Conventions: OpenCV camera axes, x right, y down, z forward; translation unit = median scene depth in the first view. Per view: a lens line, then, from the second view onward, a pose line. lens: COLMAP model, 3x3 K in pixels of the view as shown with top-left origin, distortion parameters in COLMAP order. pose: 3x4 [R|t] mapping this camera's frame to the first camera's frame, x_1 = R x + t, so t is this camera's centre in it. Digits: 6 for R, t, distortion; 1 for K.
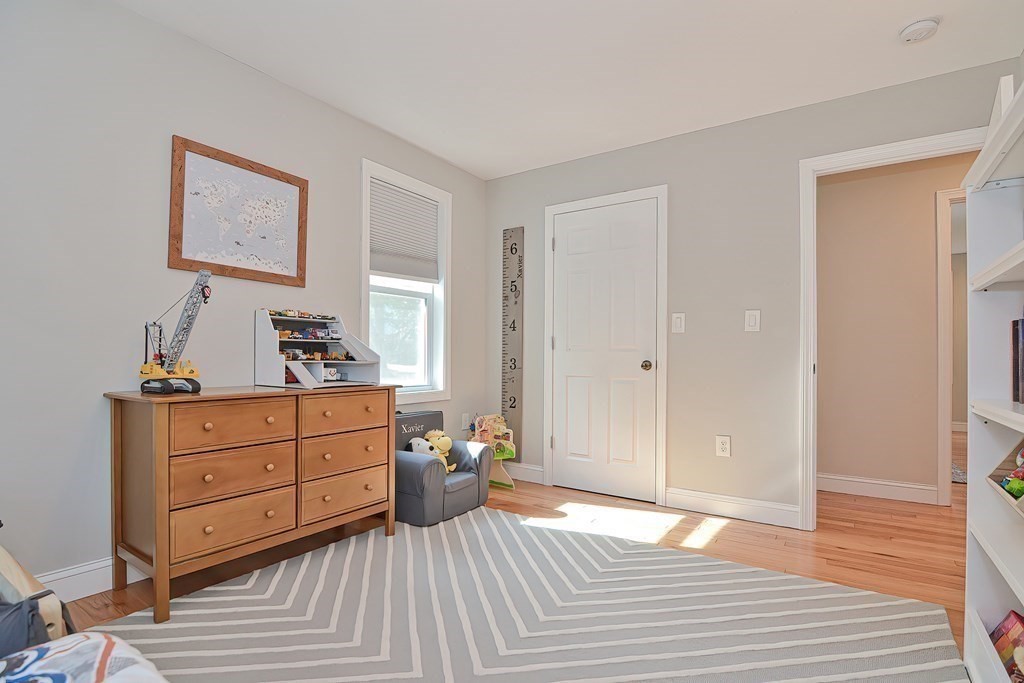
lens RADIAL K [[505.0, 0, 505.4], [0, 505.0, 339.7], [0, 0, 1]] dist [-0.000232, -0.012122]
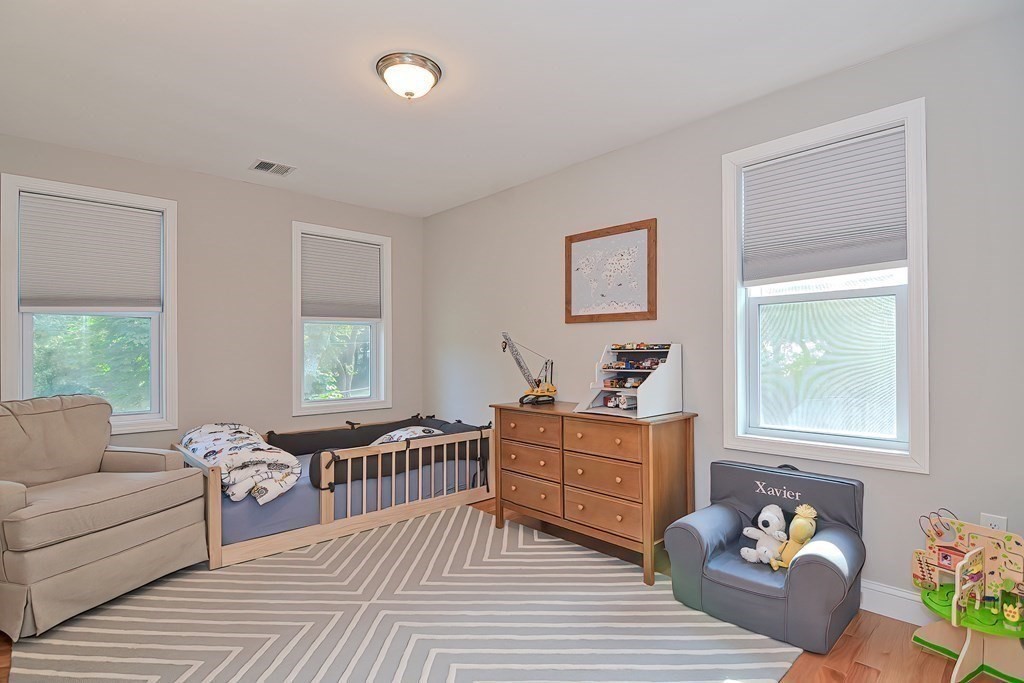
lens RADIAL K [[505.0, 0, 505.4], [0, 505.0, 339.7], [0, 0, 1]] dist [-0.000232, -0.012122]
pose [[-0.213134, -0.023681, -0.976736, 0.768518], [0.041795, 0.998570, -0.033331, -0.041654], [0.976129, -0.047927, -0.211839, 0.985598]]
